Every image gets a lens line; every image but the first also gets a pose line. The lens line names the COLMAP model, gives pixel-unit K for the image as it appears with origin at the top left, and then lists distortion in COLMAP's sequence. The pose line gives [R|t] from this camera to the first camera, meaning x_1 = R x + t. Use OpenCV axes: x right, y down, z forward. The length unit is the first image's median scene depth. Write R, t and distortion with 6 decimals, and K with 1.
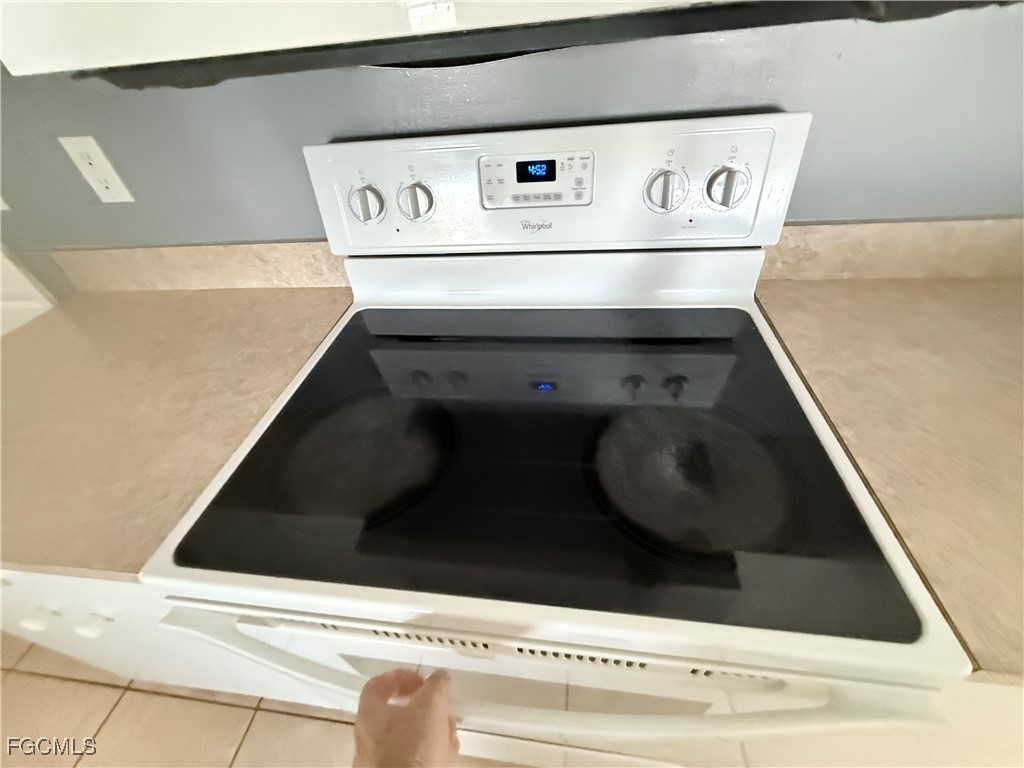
lens RADIAL K [[411.7, 0, 508.5], [0, 411.7, 383.2], [0, 0, 1]] dist [-0.001750, -0.000352]
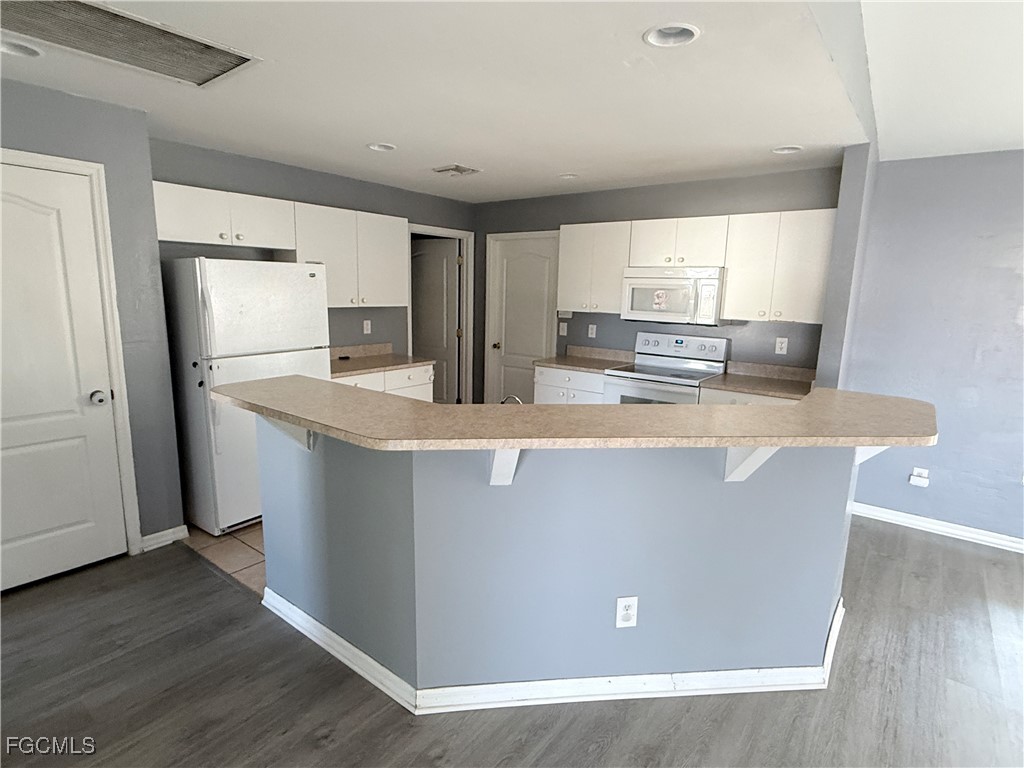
lens RADIAL K [[539.2, 0, 506.7], [0, 539.2, 383.2], [0, 0, 1]] dist [0.001472, 0.000208]
pose [[0.856938, 0.190552, -0.478901, 1.357130], [-0.404328, 0.824763, -0.395330, 3.053738], [0.319649, 0.532407, 0.783816, -4.169213]]
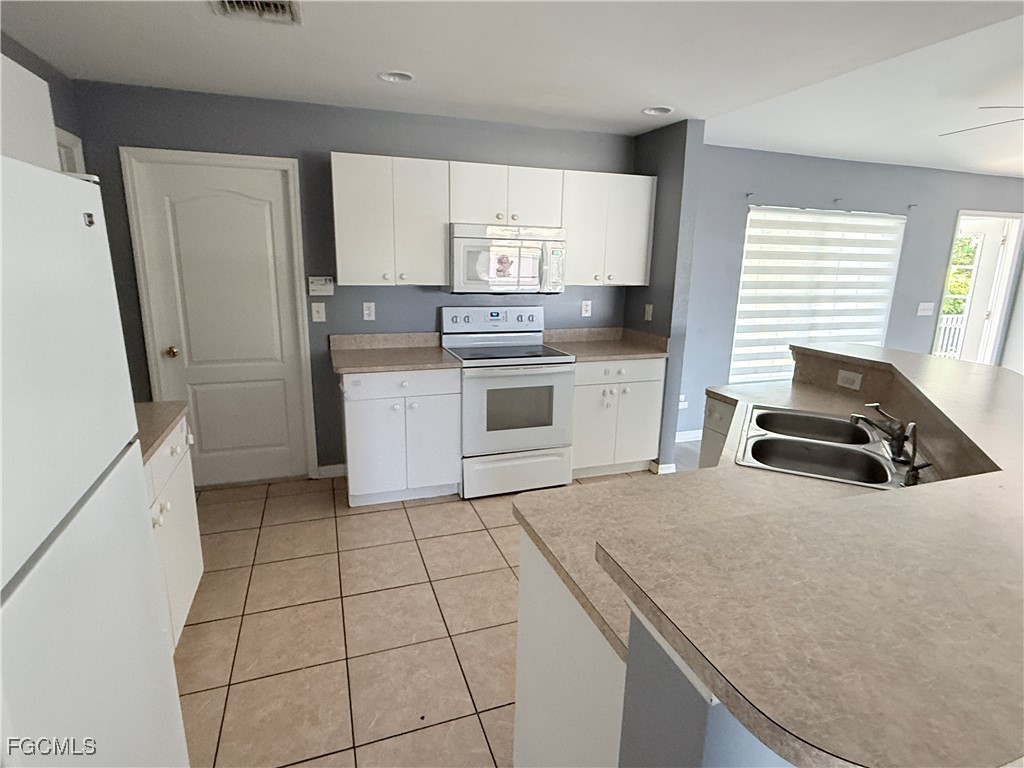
lens RADIAL K [[539.2, 0, 506.7], [0, 539.2, 383.2], [0, 0, 1]] dist [0.001472, 0.000208]
pose [[0.888655, -0.002754, 0.458568, -2.179200], [0.226983, 0.871534, -0.434635, 2.371356], [-0.398460, 0.490328, 0.775118, -2.829885]]
